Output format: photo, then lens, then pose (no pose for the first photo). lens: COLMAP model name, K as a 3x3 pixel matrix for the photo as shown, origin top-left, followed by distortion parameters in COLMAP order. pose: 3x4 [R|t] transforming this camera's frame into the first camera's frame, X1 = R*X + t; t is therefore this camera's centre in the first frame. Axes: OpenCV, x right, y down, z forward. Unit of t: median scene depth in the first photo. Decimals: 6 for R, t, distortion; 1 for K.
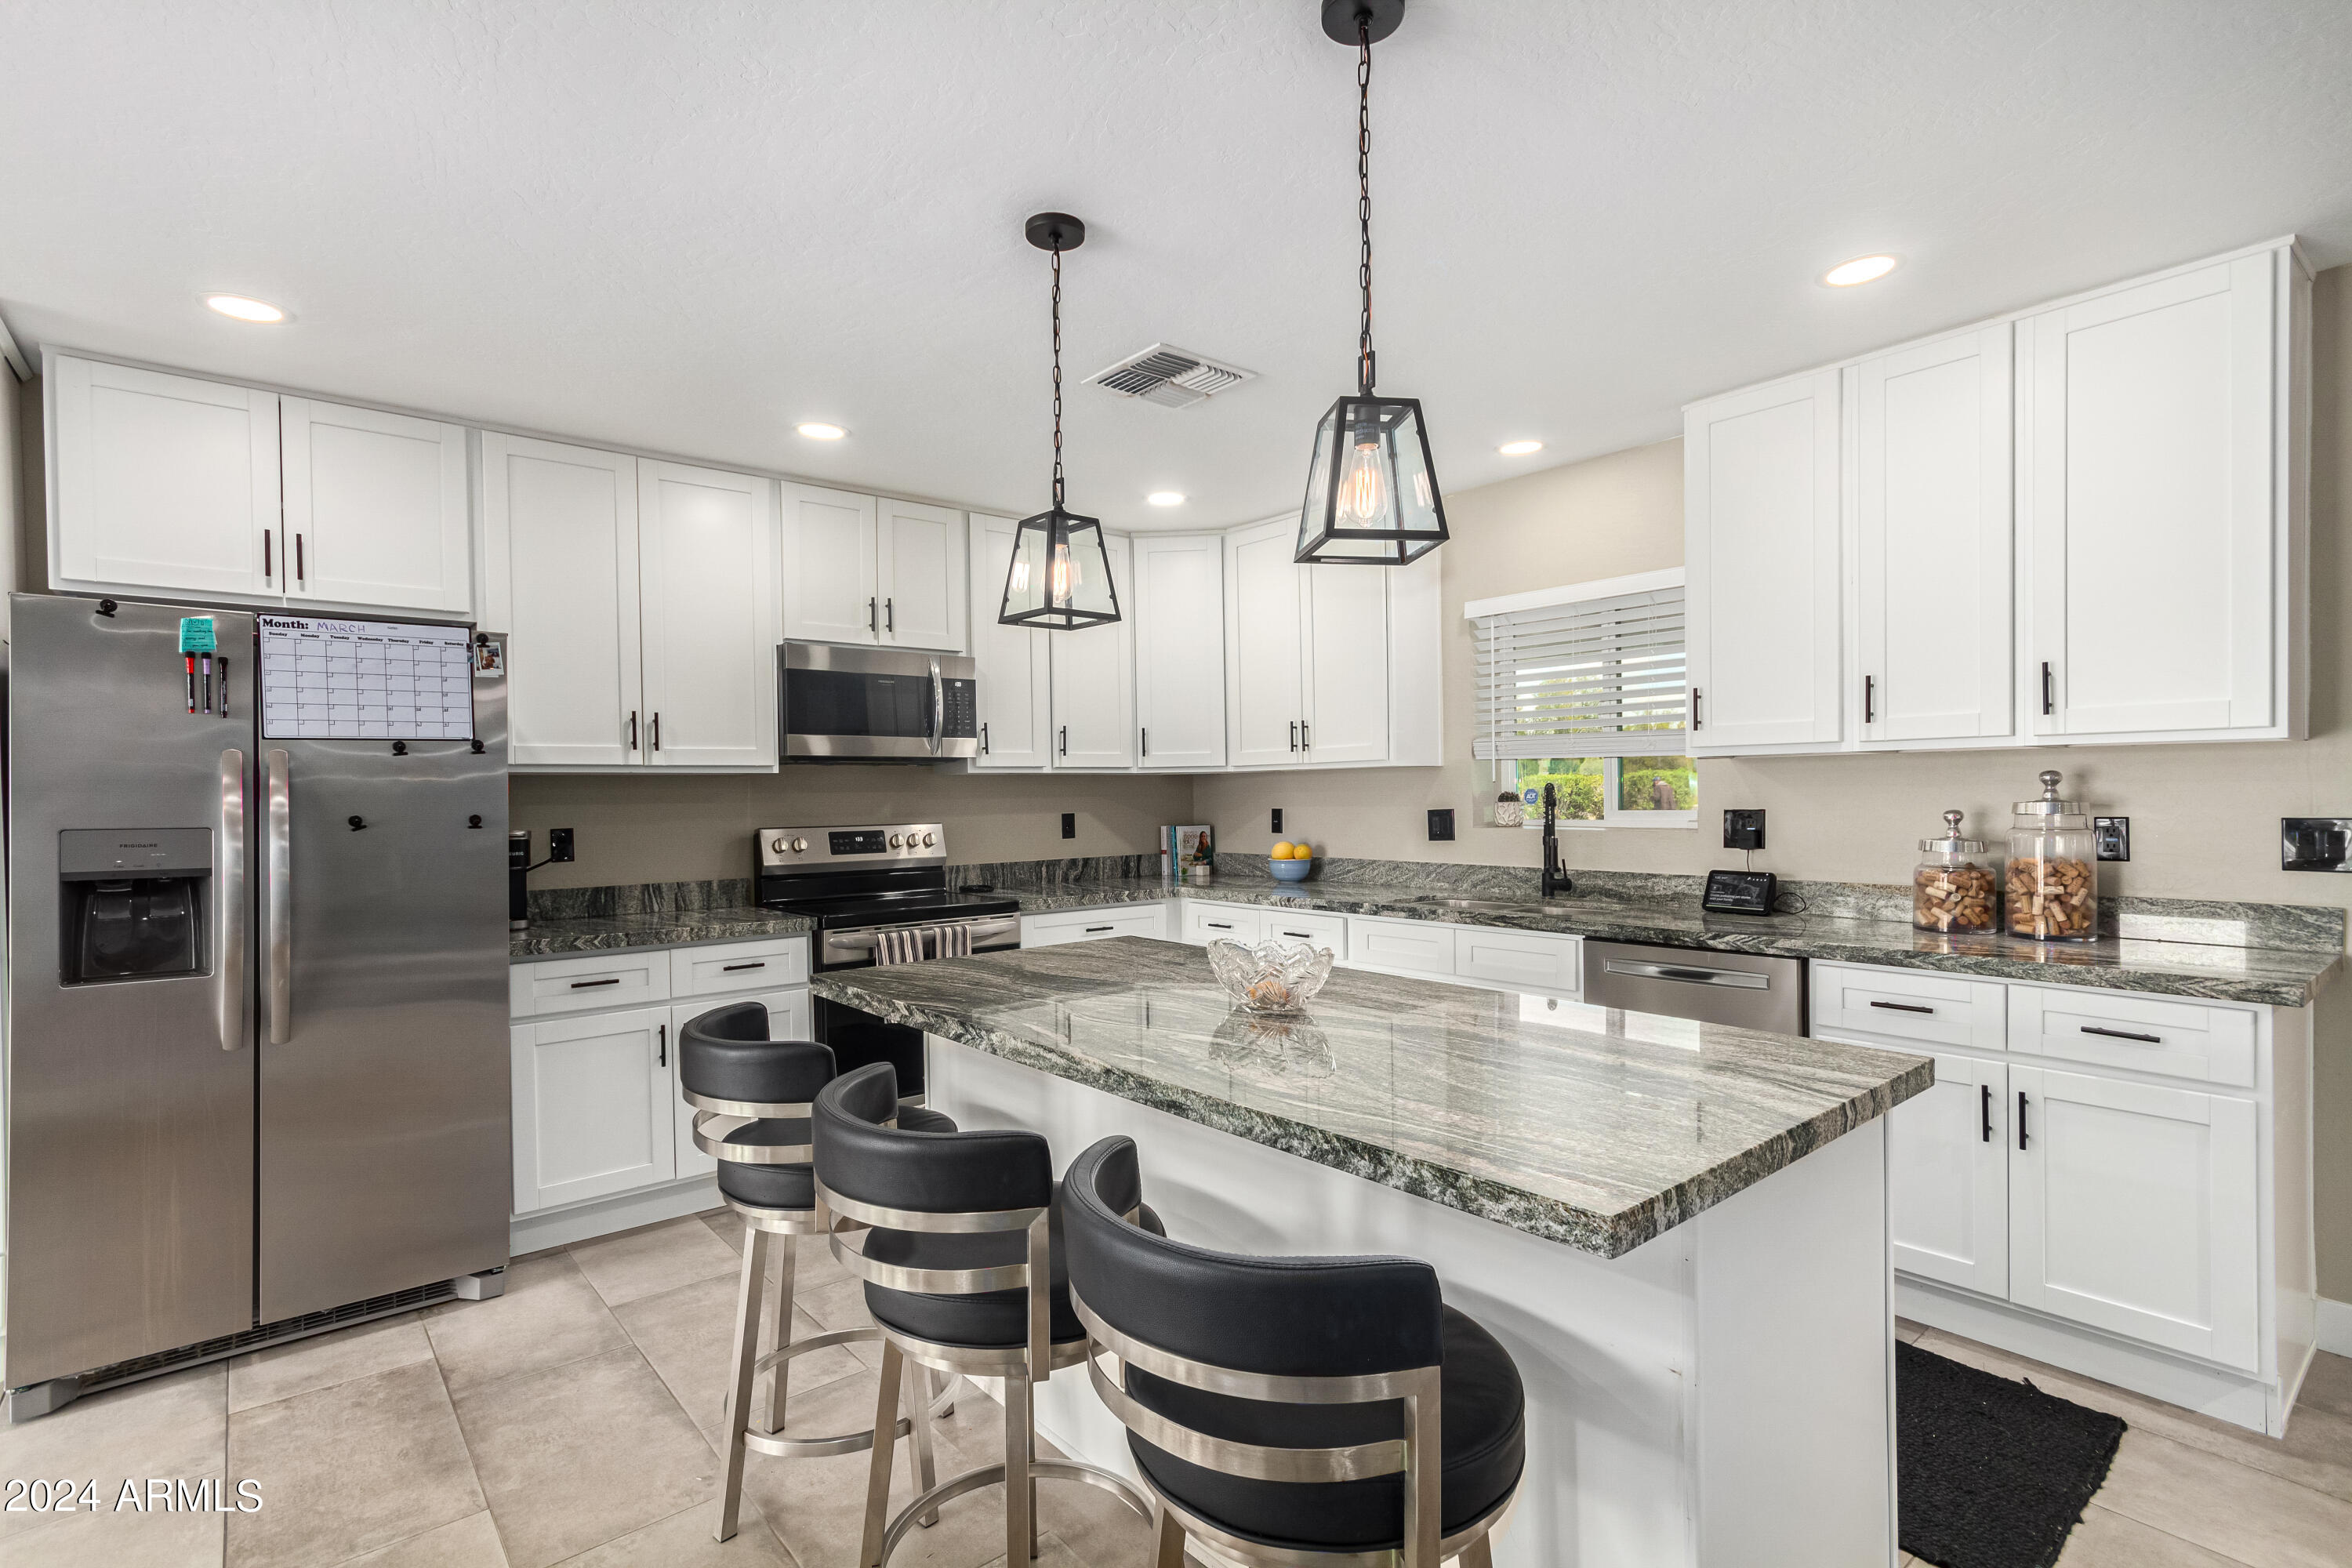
lens RADIAL K [[1094.8, 0, 1177.4], [0, 1094.8, 816.9], [0, 0, 1]] dist [0.005580, 0.000391]
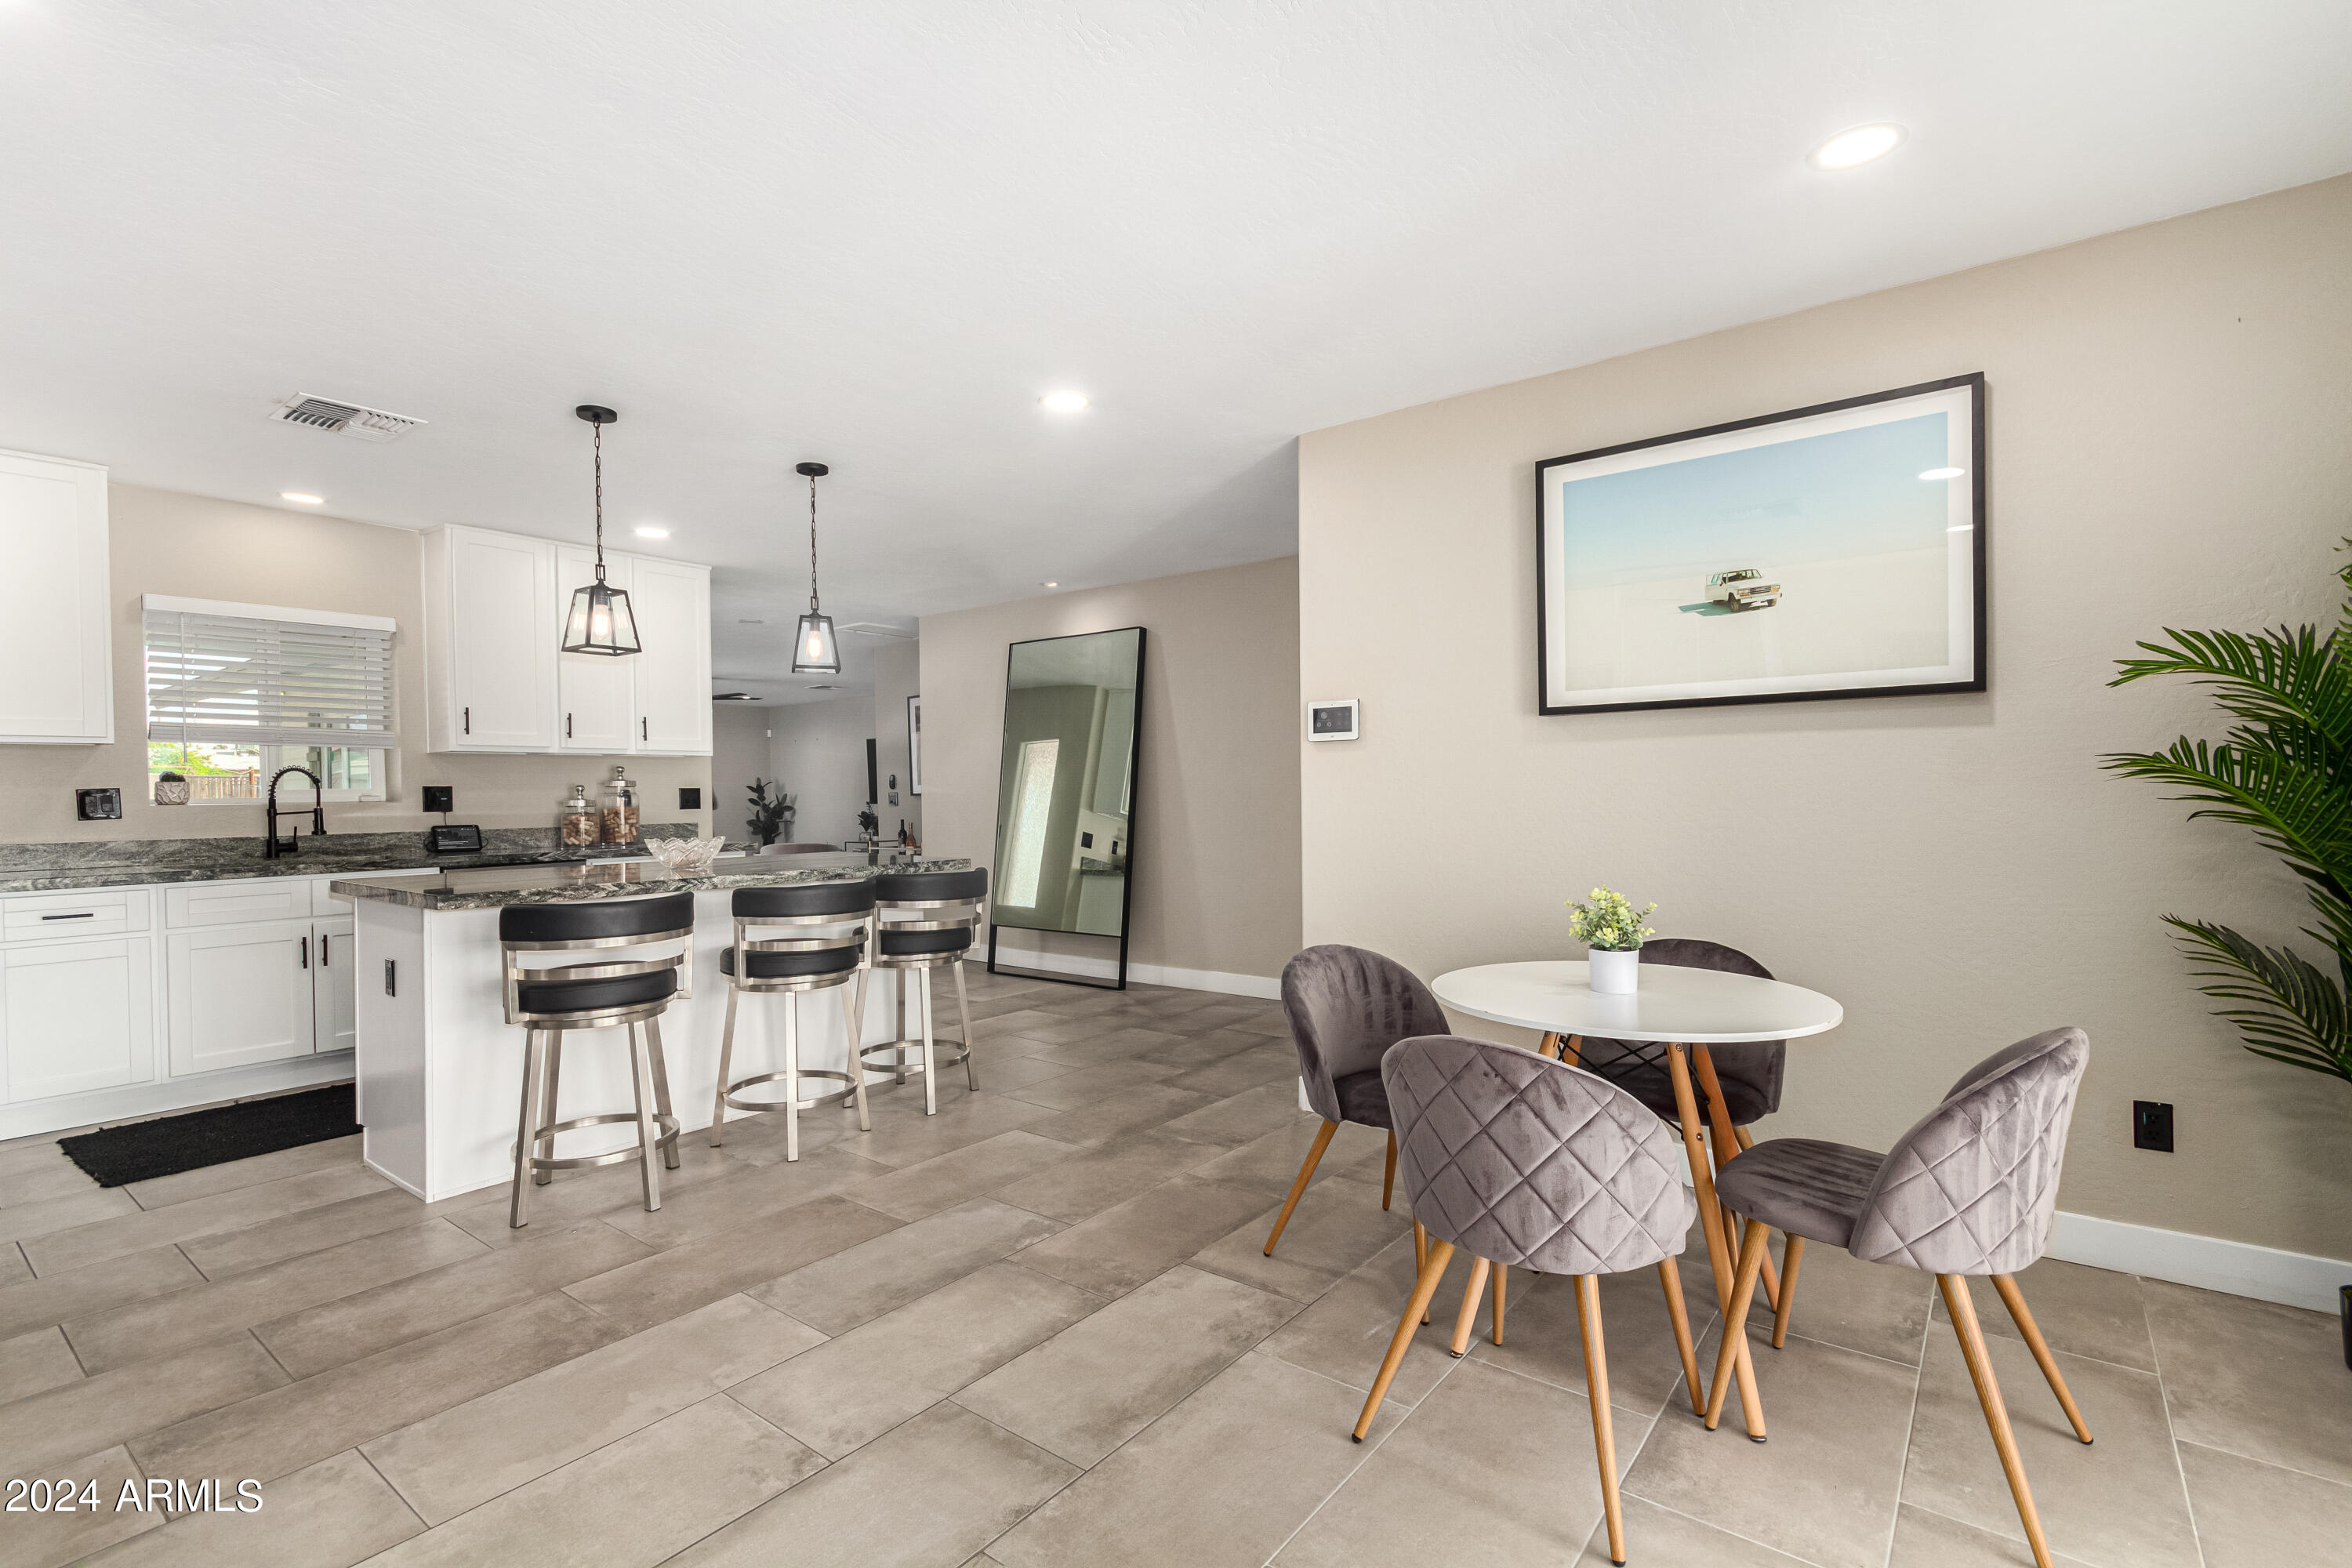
lens RADIAL K [[1094.8, 0, 1181.6], [0, 1094.8, 793.8], [0, 0, 1]] dist [0.005580, 0.000391]
pose [[-0.207257, 0.010604, 0.978229, -1.076191], [0.032010, 0.999479, -0.004053, 0.039081], [-0.977763, 0.030473, -0.207488, 0.278851]]
